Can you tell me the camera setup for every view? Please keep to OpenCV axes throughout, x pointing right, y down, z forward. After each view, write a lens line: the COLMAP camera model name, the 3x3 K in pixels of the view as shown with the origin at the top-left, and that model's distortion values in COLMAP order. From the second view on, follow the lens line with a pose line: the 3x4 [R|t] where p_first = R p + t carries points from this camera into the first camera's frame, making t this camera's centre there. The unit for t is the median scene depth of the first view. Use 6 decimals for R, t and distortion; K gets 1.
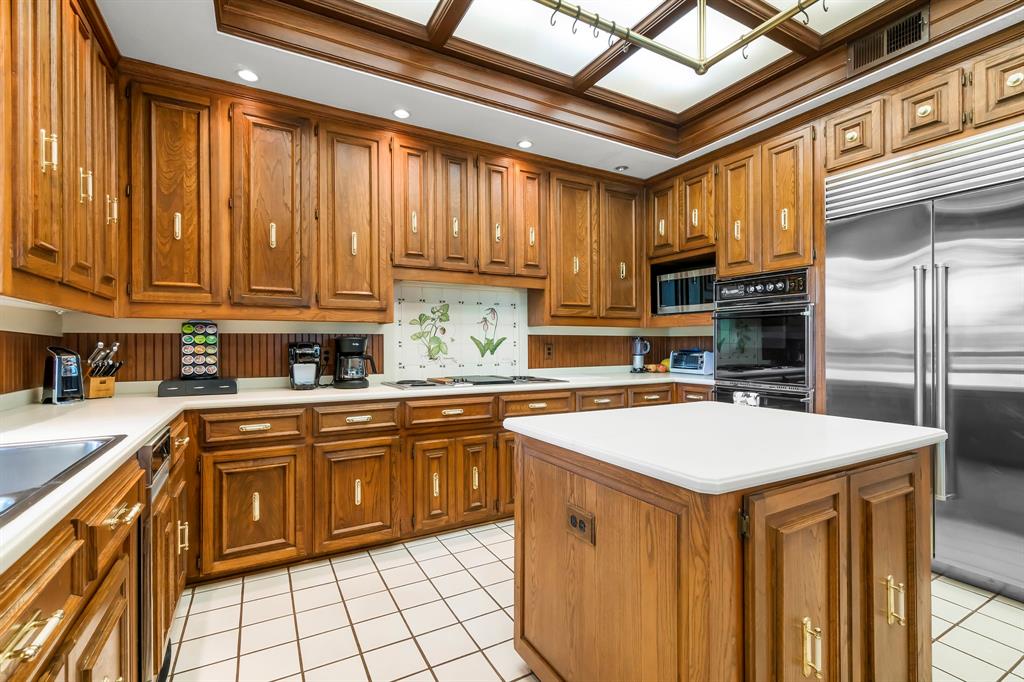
lens RADIAL K [[457.8, 0, 512.0], [0, 457.8, 341.0], [0, 0, 1]] dist [0.002573, 0.000639]
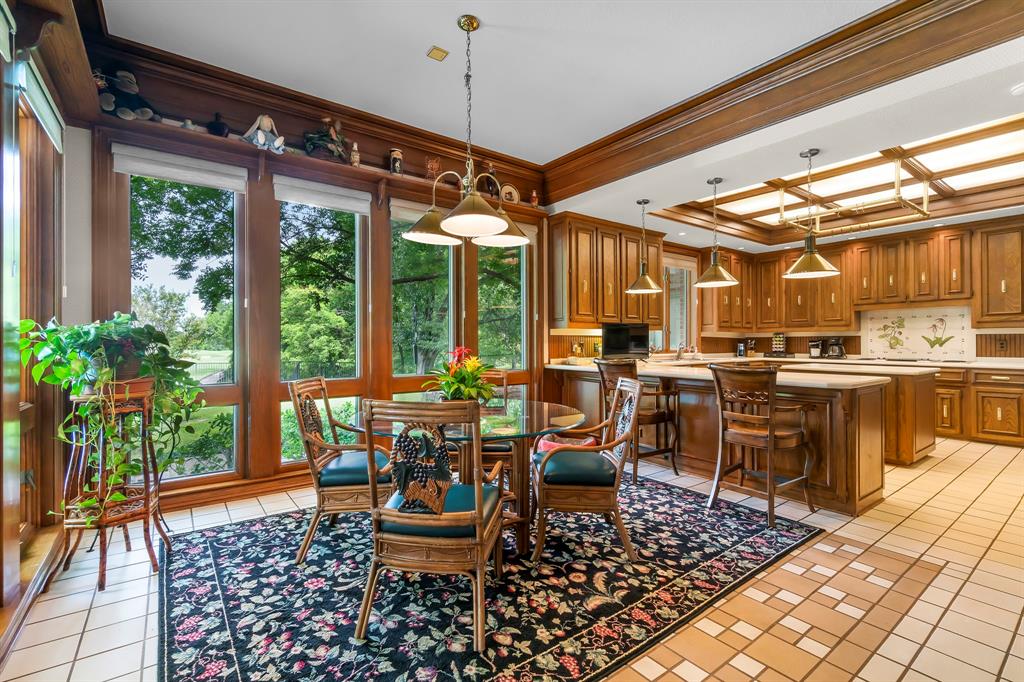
lens RADIAL K [[457.8, 0, 512.0], [0, 457.8, 341.0], [0, 0, 1]] dist [0.002573, 0.000639]
pose [[0.138638, -0.001166, -0.990342, 1.533877], [0.008252, 0.999966, -0.000022, -0.004330], [0.990309, -0.008169, 0.138642, -0.840226]]
